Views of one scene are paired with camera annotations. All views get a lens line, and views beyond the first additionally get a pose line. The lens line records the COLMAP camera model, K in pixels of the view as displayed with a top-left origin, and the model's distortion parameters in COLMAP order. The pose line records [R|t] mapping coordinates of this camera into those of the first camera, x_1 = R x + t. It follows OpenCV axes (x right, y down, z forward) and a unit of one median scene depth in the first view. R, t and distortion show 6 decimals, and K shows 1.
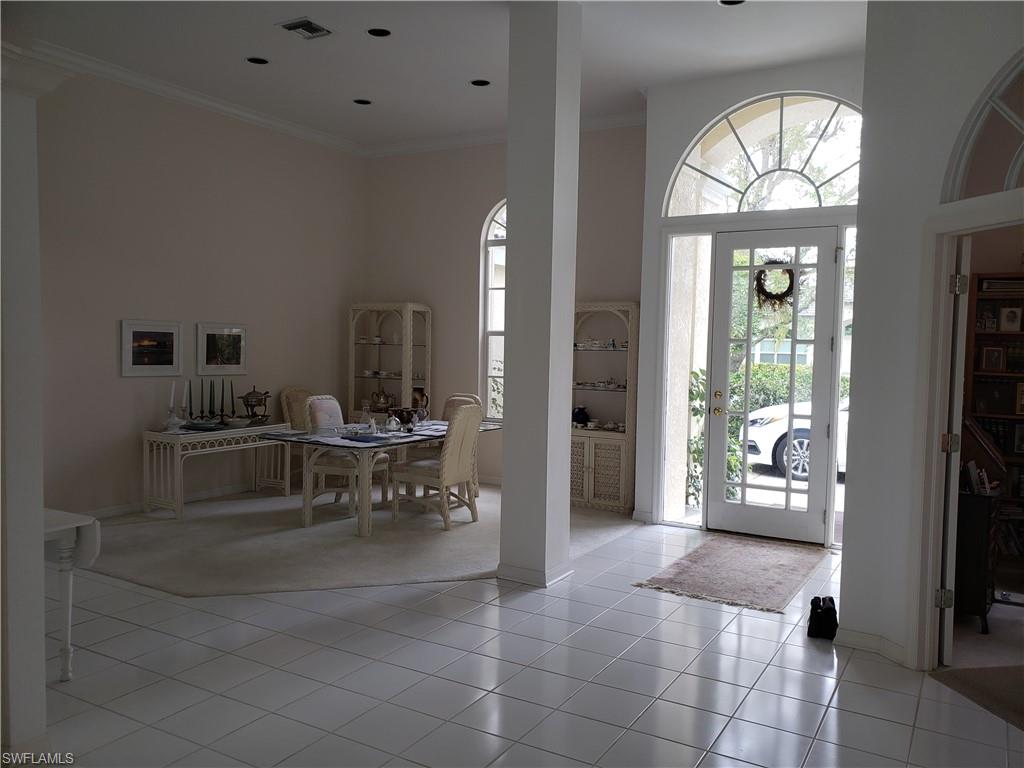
lens RADIAL K [[802.6, 0, 523.0], [0, 802.6, 391.1], [0, 0, 1]] dist [0.002405, 0.004802]
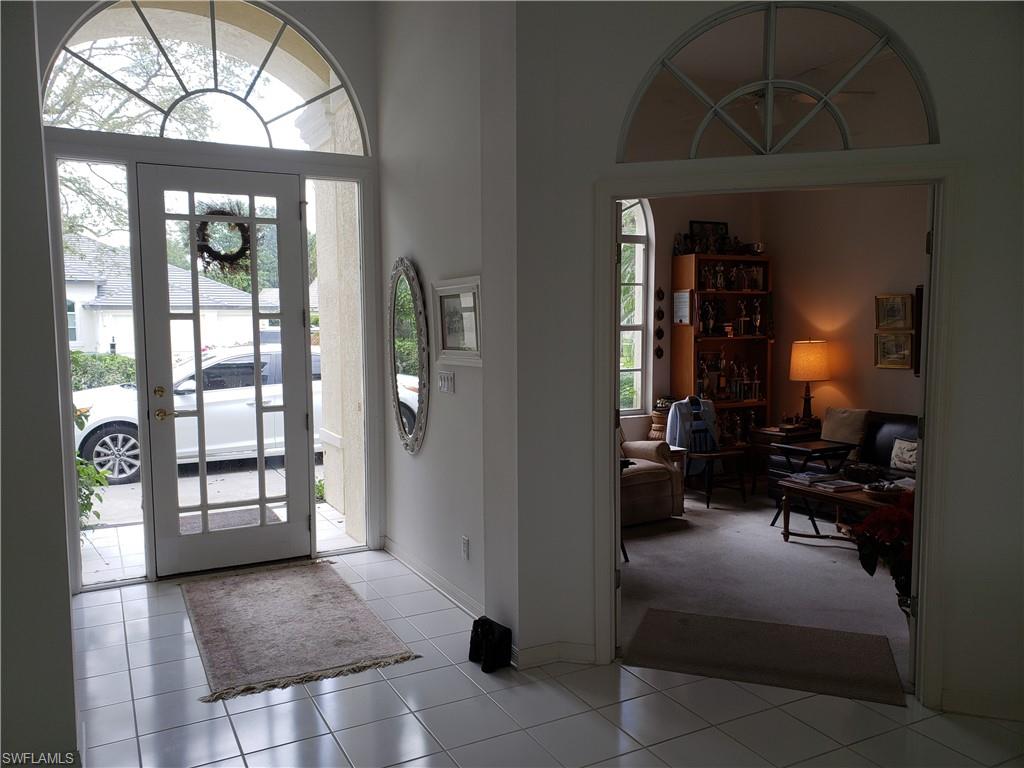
lens RADIAL K [[802.6, 0, 523.0], [0, 802.6, 391.1], [0, 0, 1]] dist [0.002405, 0.004802]
pose [[0.532340, -0.100698, 0.840520, -0.194592], [0.068683, 0.994764, 0.075677, -0.029054], [-0.843740, 0.017443, 0.536469, 0.347369]]
